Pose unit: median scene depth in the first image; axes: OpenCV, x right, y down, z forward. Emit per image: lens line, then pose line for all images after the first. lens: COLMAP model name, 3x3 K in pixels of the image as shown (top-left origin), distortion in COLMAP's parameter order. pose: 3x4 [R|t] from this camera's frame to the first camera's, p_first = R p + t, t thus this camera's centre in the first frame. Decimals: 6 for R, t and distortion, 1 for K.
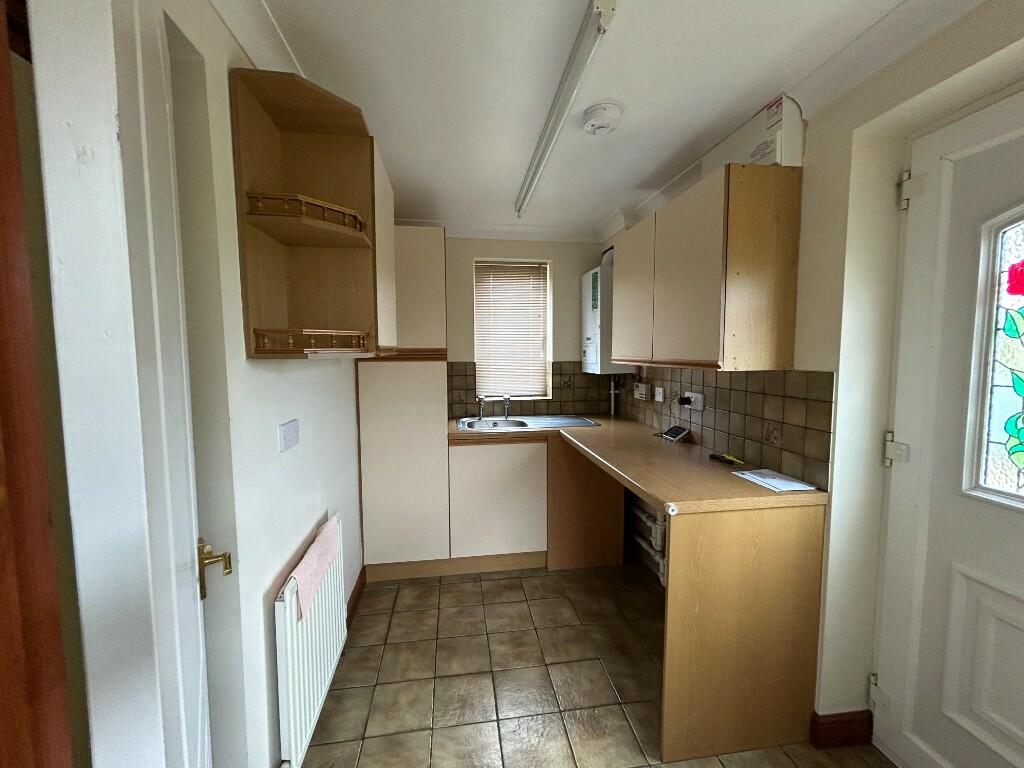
lens RADIAL K [[414.0, 0, 511.8], [0, 414.0, 381.3], [0, 0, 1]] dist [-0.006111, 0.001408]
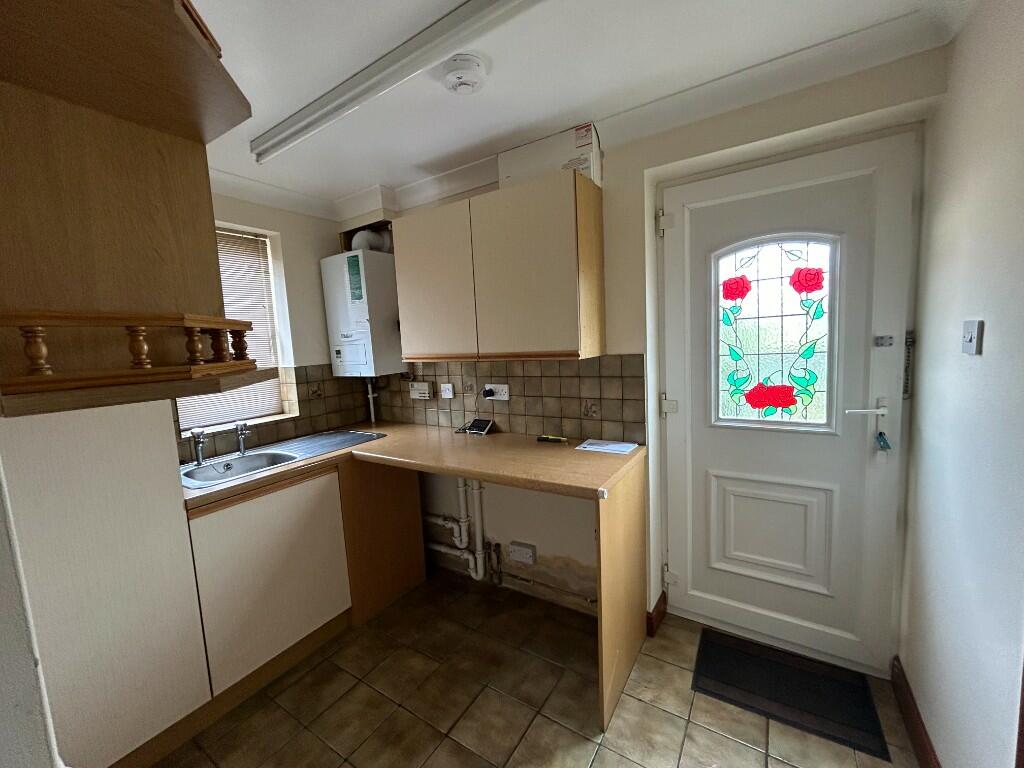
lens RADIAL K [[414.0, 0, 509.3], [0, 414.0, 381.4], [0, 0, 1]] dist [-0.006111, 0.001408]
pose [[0.654594, -0.107039, 0.748365, -0.300633], [0.102441, 0.993354, 0.052475, -0.029079], [-0.749008, 0.042313, 0.661209, 0.277041]]
